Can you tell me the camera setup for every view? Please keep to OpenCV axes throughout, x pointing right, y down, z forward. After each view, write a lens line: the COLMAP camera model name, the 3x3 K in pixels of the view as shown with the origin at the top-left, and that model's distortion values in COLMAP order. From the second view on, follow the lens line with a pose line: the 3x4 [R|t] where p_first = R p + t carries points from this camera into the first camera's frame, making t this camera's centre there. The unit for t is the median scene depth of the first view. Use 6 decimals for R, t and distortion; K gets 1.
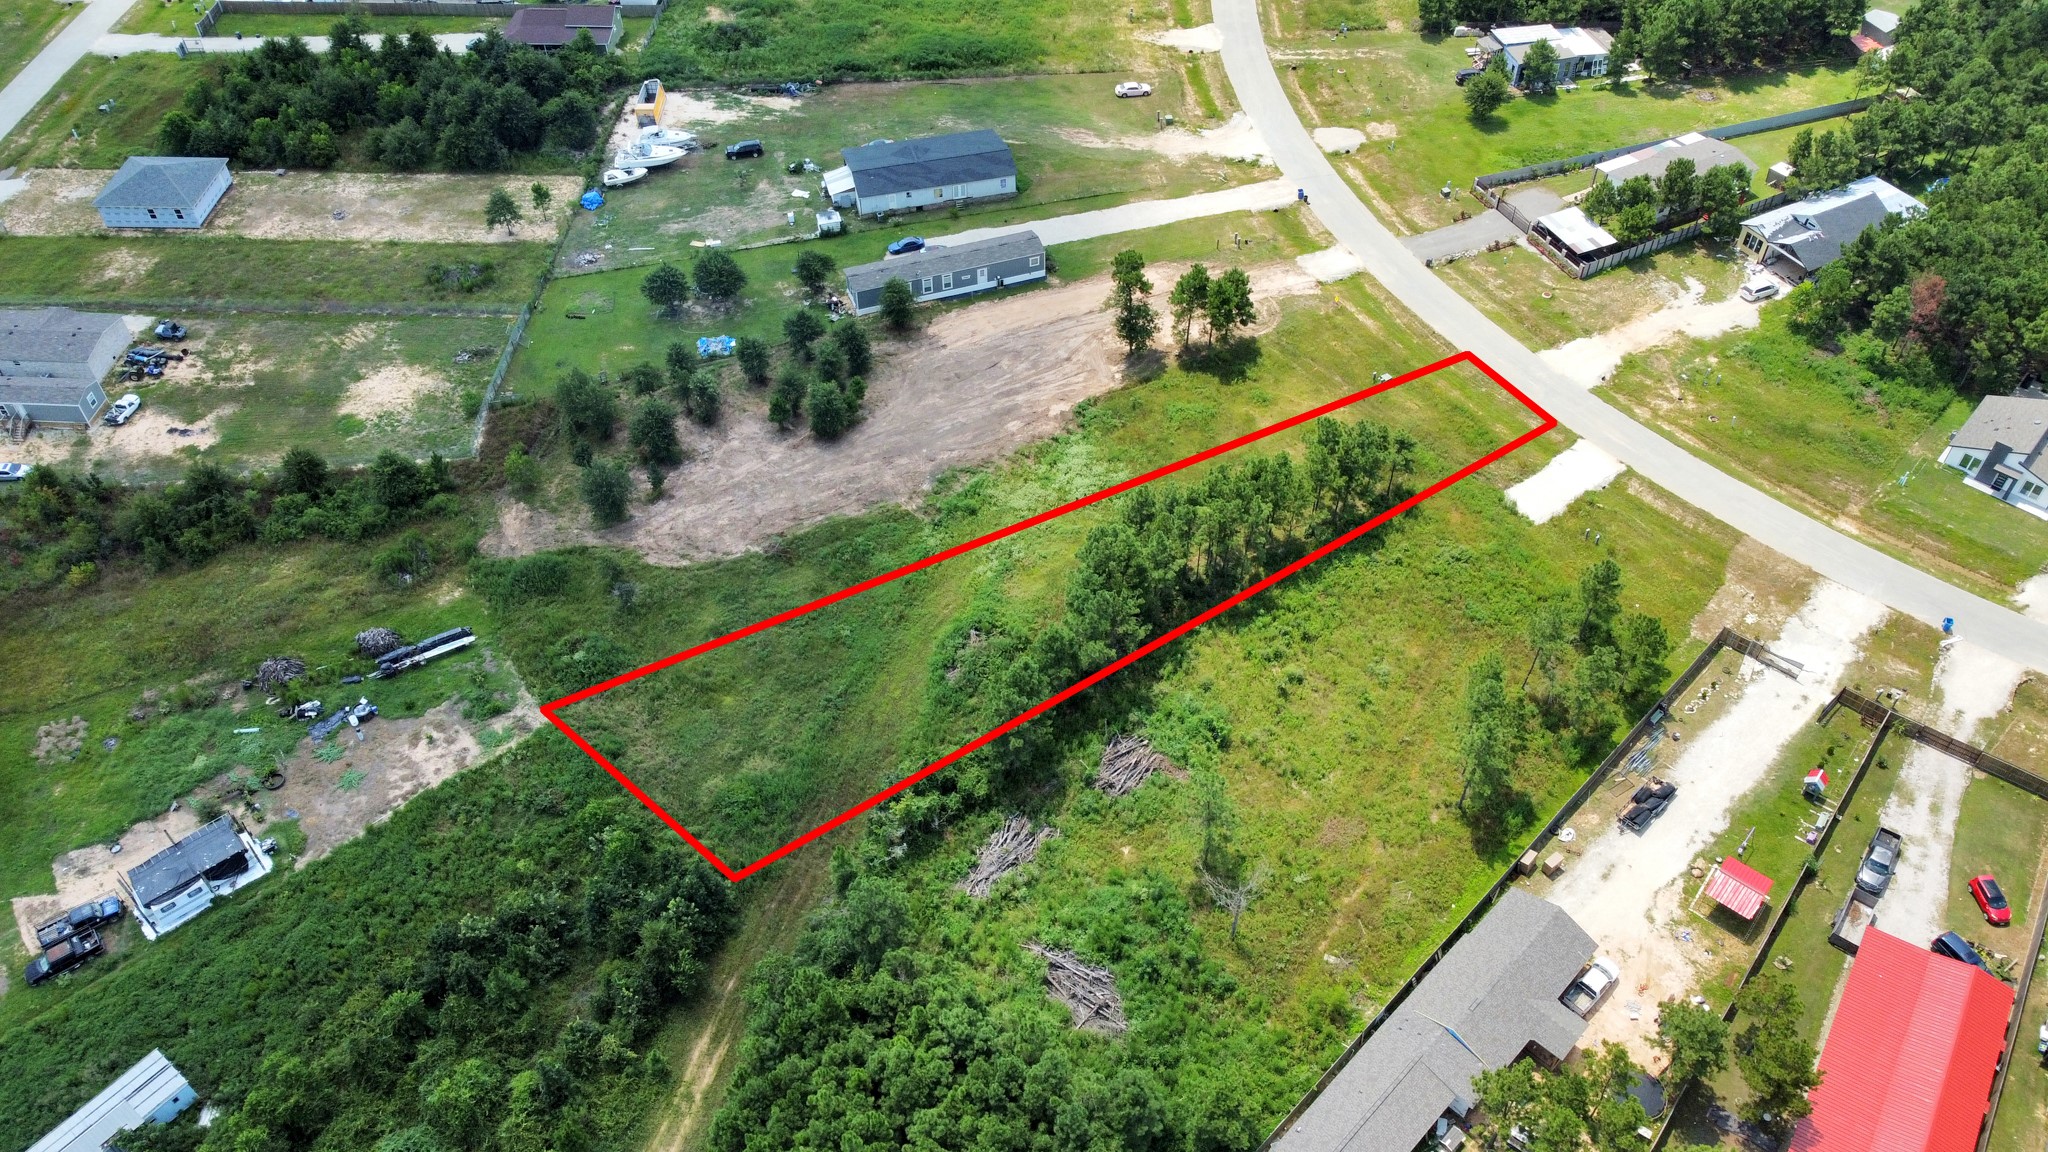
lens RADIAL K [[1555.8, 0, 1018.4], [0, 1555.8, 565.7], [0, 0, 1]] dist [-0.000132, -0.006185]
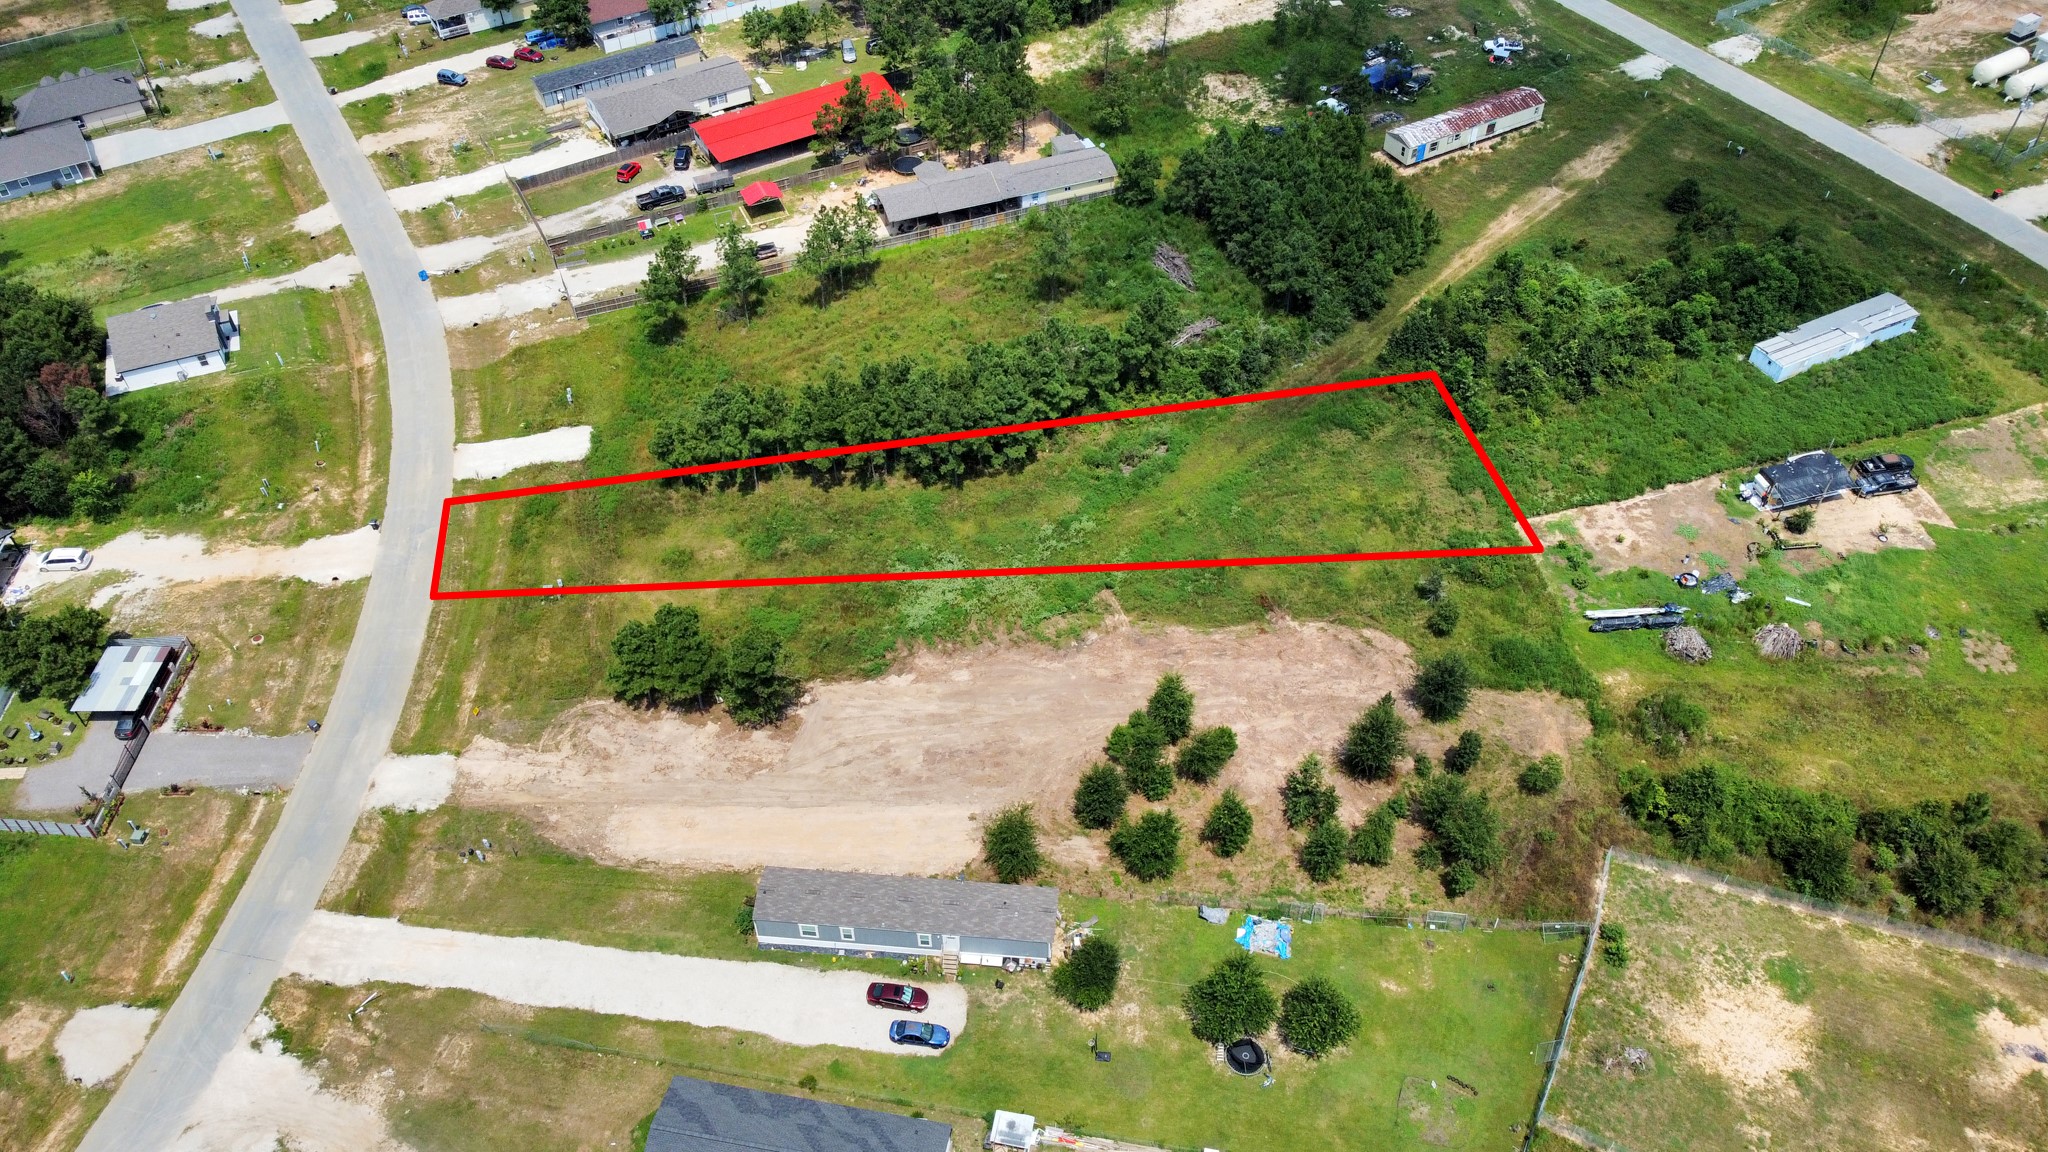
lens RADIAL K [[1555.8, 0, 1018.4], [0, 1555.8, 565.7], [0, 0, 1]] dist [-0.000132, -0.006185]
pose [[-0.905308, -0.288536, 0.311712, -0.289158], [0.316199, 0.032200, 0.948146, -0.920836], [-0.283611, 0.956927, 0.062084, 0.909878]]
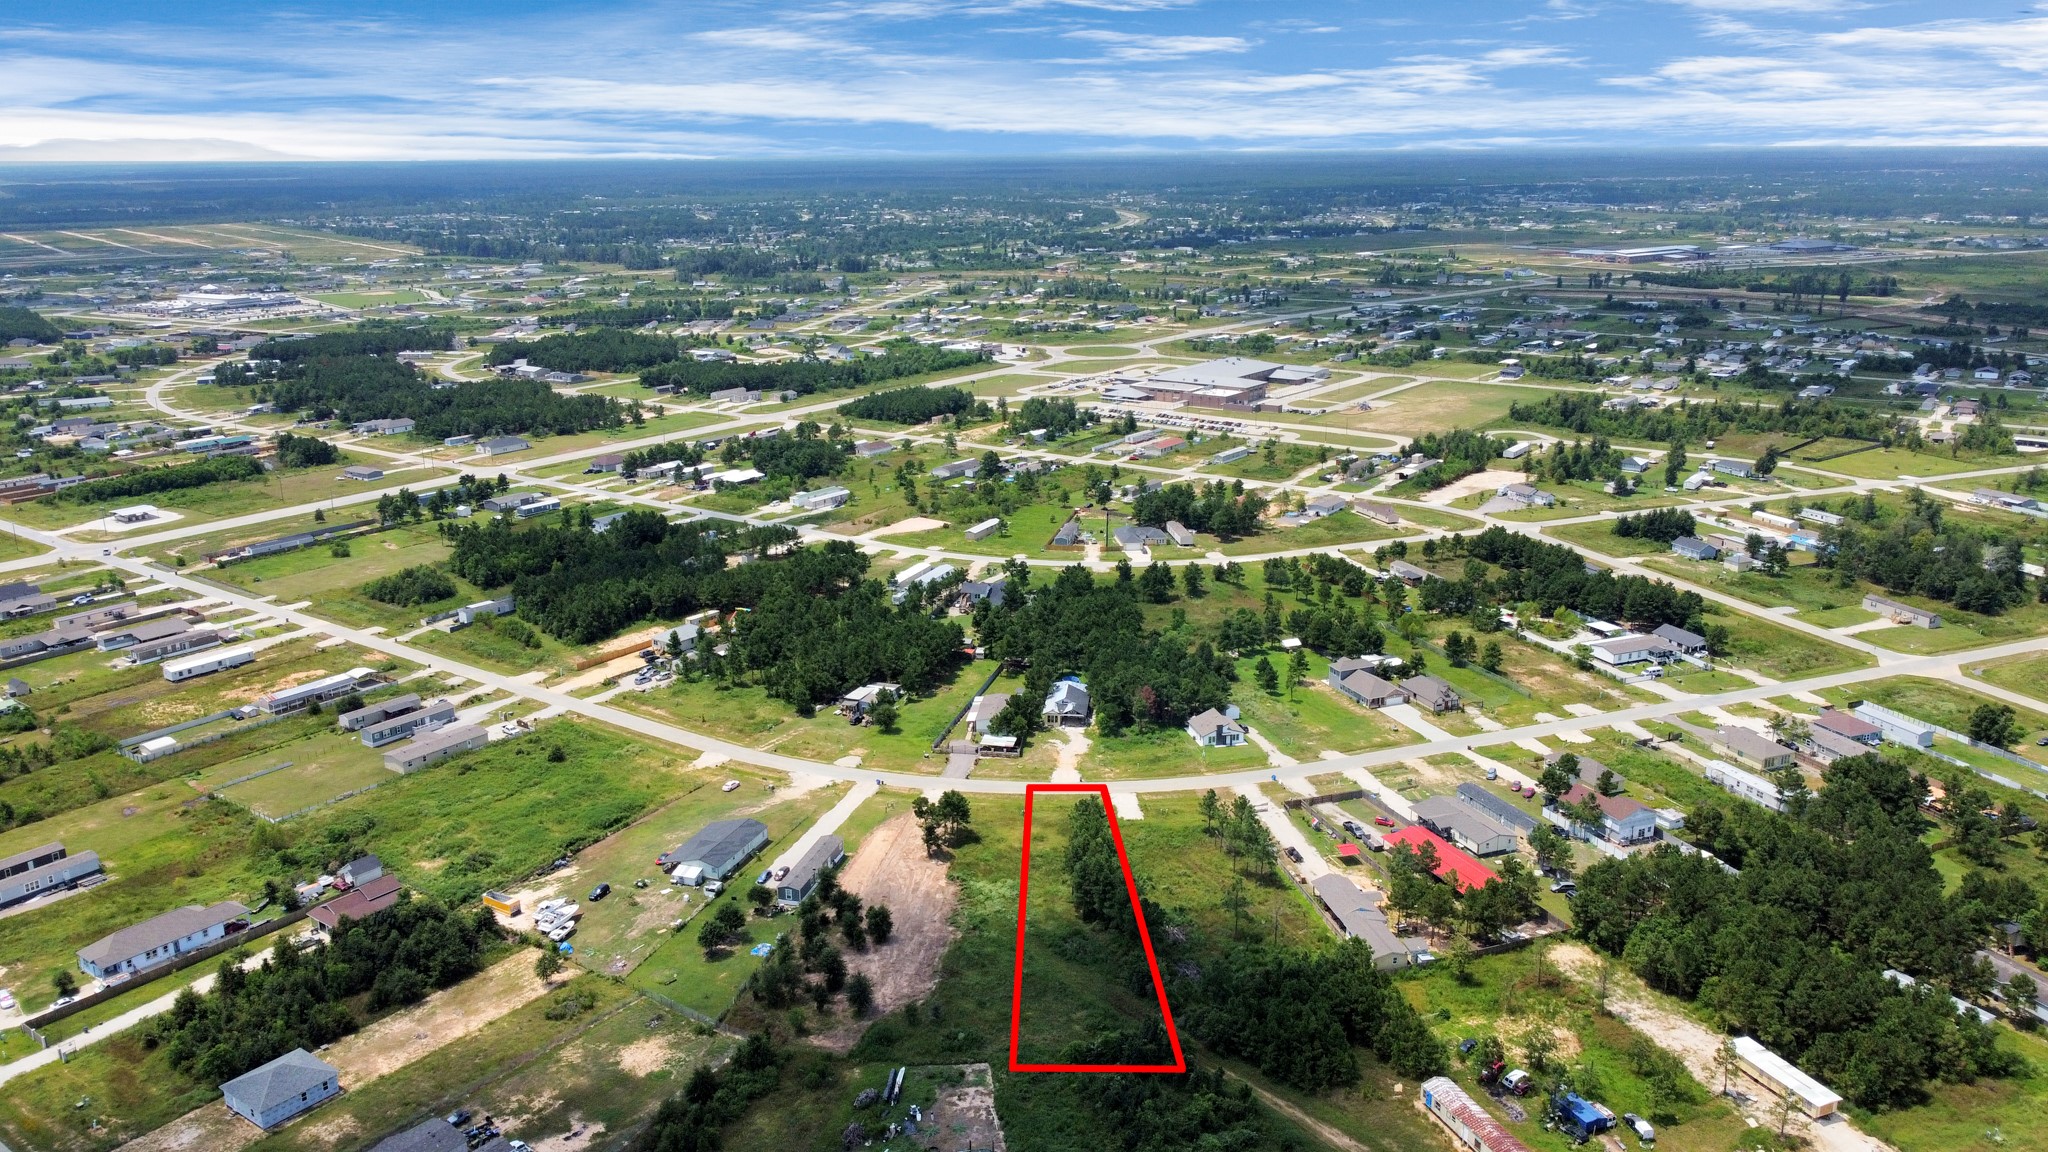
lens RADIAL K [[1555.8, 0, 1018.4], [0, 1555.8, 565.7], [0, 0, 1]] dist [-0.000132, -0.006185]
pose [[0.560382, -0.215189, 0.799791, -1.354539], [0.594312, 0.777047, -0.207342, 0.042243], [-0.576857, 0.591517, 0.563333, -0.304674]]
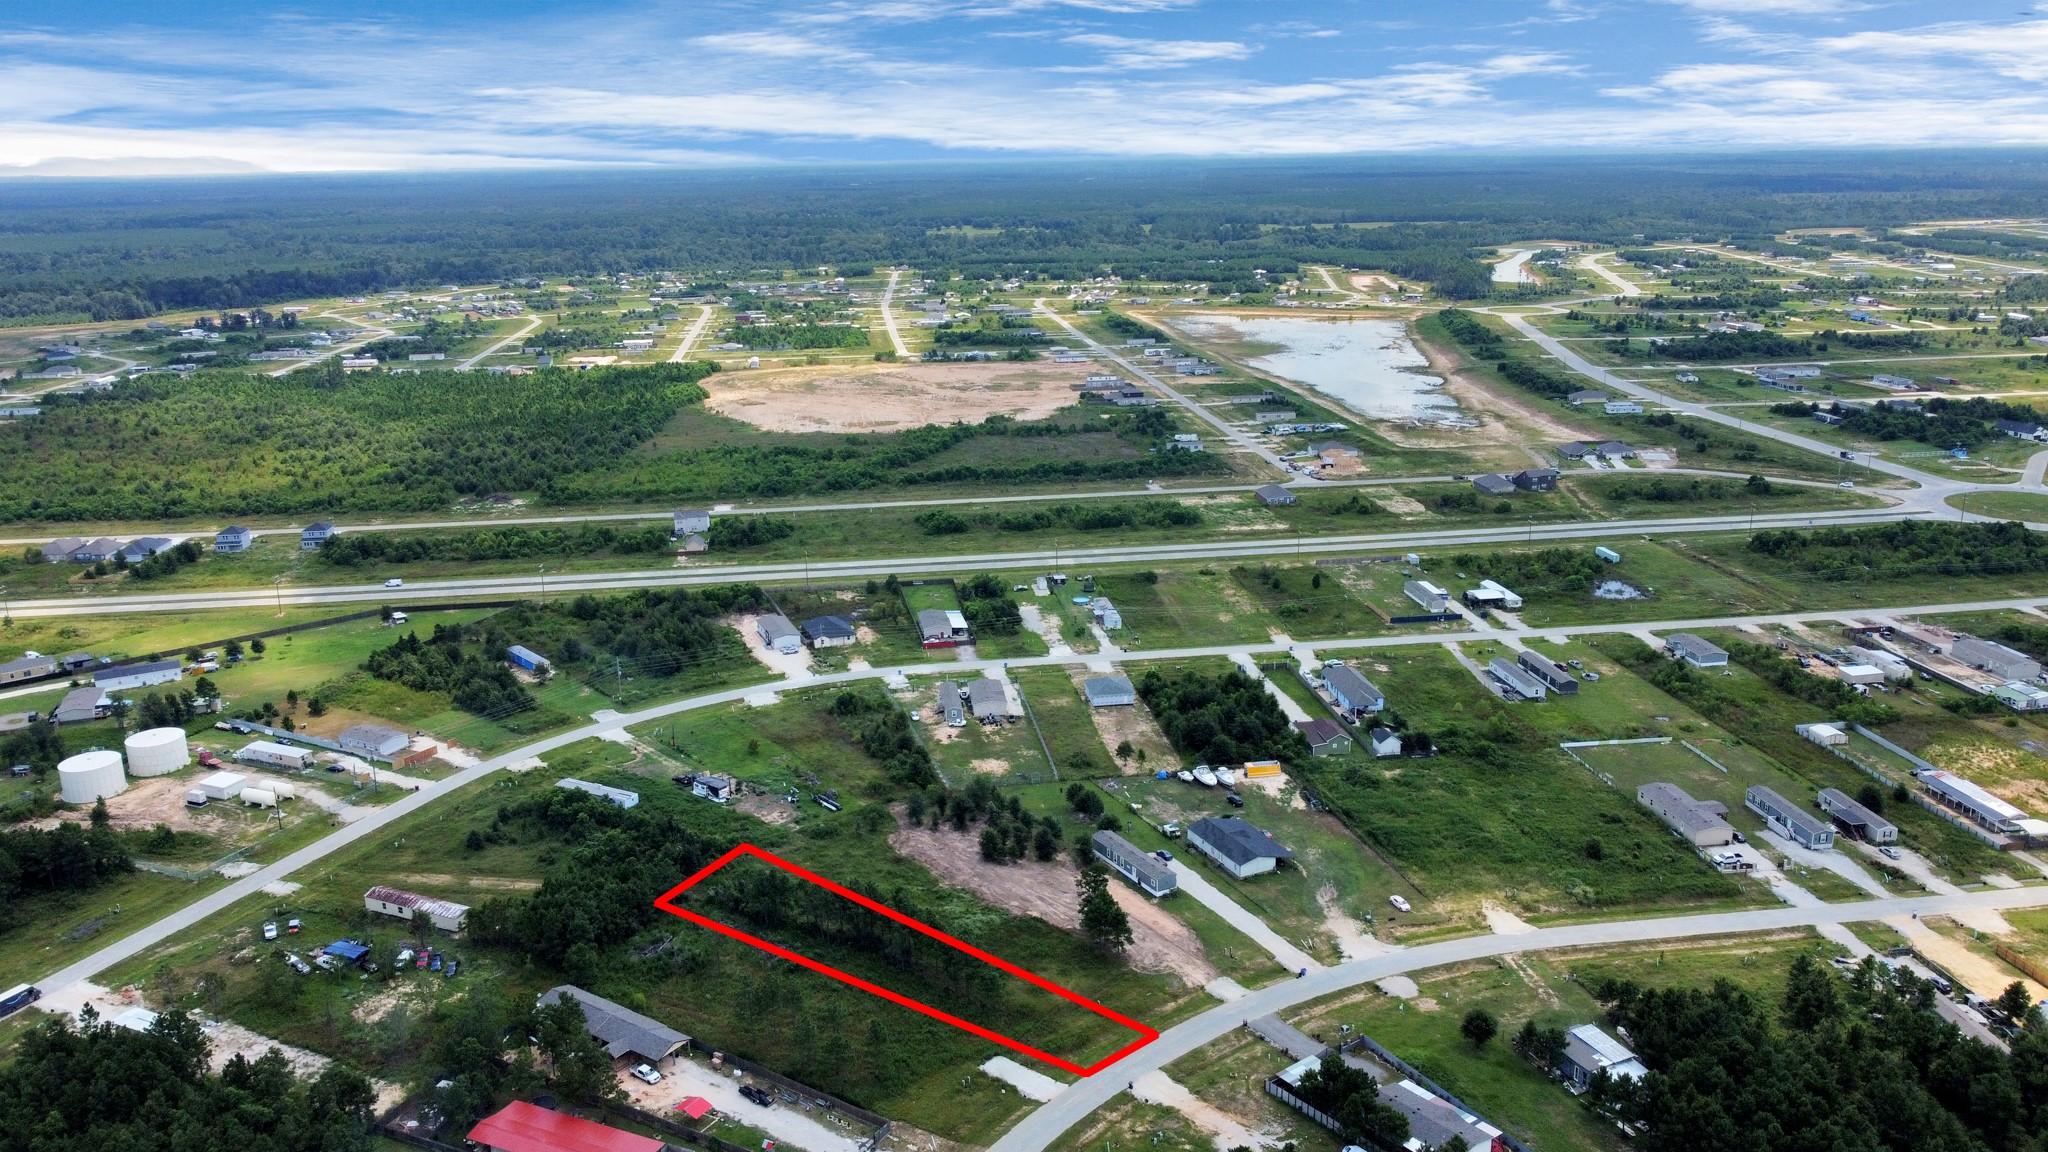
lens RADIAL K [[1555.8, 0, 1018.4], [0, 1555.8, 565.7], [0, 0, 1]] dist [-0.000132, -0.006185]
pose [[0.181059, 0.260390, -0.948375, 1.645224], [-0.689950, 0.720825, 0.066191, -0.507526], [0.700848, 0.642346, 0.310167, 0.205986]]
